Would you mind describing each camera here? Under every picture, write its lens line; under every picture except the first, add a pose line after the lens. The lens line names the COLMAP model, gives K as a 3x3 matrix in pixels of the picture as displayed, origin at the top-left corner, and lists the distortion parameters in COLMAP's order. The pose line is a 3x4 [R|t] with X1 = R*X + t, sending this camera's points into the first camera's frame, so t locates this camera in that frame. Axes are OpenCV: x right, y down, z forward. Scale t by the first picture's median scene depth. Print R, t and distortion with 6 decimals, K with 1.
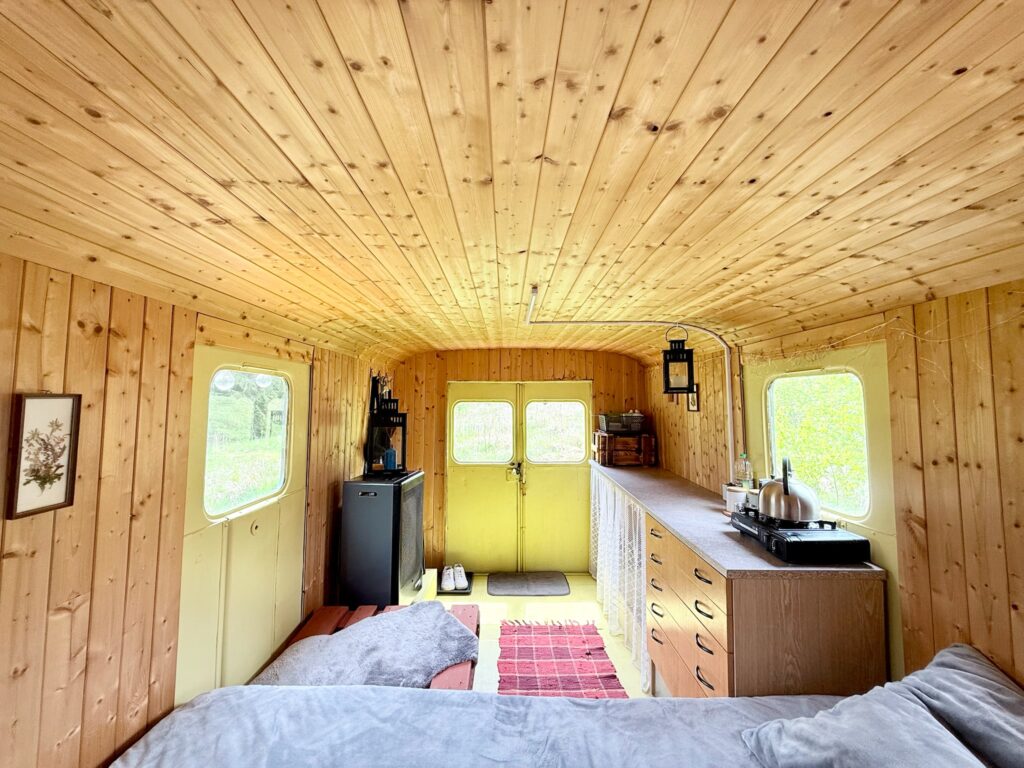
lens RADIAL K [[412.1, 0, 510.8], [0, 412.1, 378.4], [0, 0, 1]] dist [-0.001538, -0.000094]
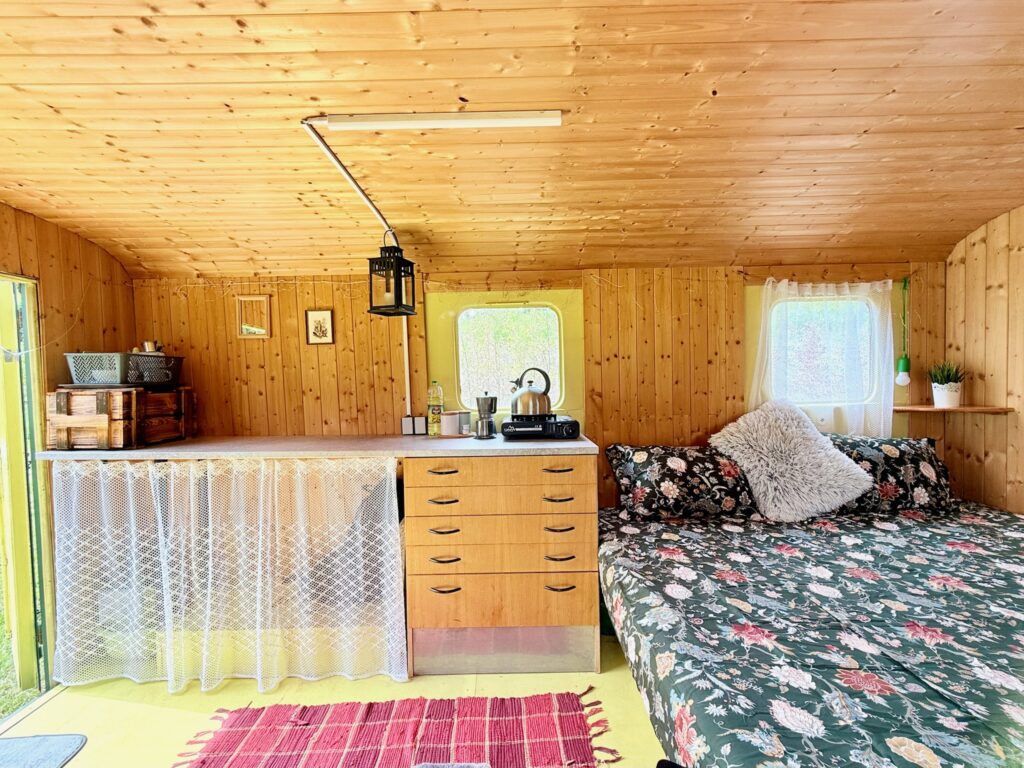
lens RADIAL K [[412.1, 0, 513.3], [0, 412.1, 383.2], [0, 0, 1]] dist [-0.001538, -0.000094]
pose [[0.003449, -0.032777, 0.999457, -0.479613], [-0.031633, 0.998959, 0.032869, 0.161285], [-0.999494, -0.031729, 0.002408, 0.860225]]
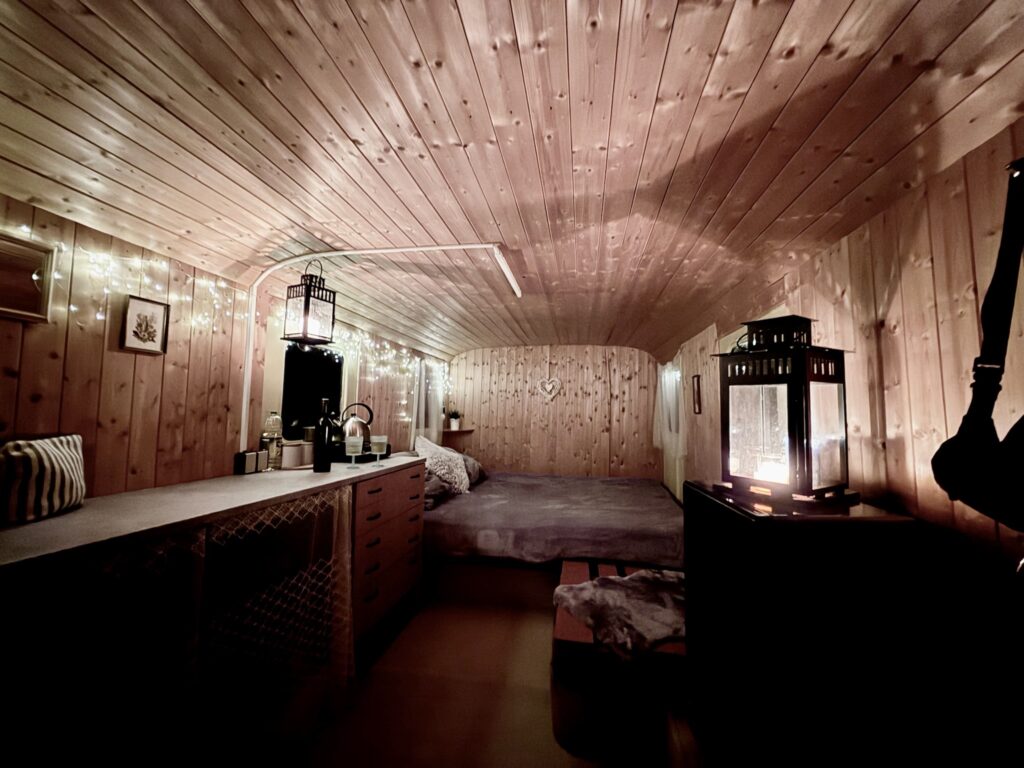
lens RADIAL K [[412.1, 0, 513.1], [0, 412.1, 381.4], [0, 0, 1]] dist [-0.001538, -0.000094]
pose [[-0.985704, 0.001346, 0.168480, -0.153849], [-0.020603, 0.991501, -0.128458, 0.242349], [-0.167221, -0.130092, -0.977299, 1.963105]]
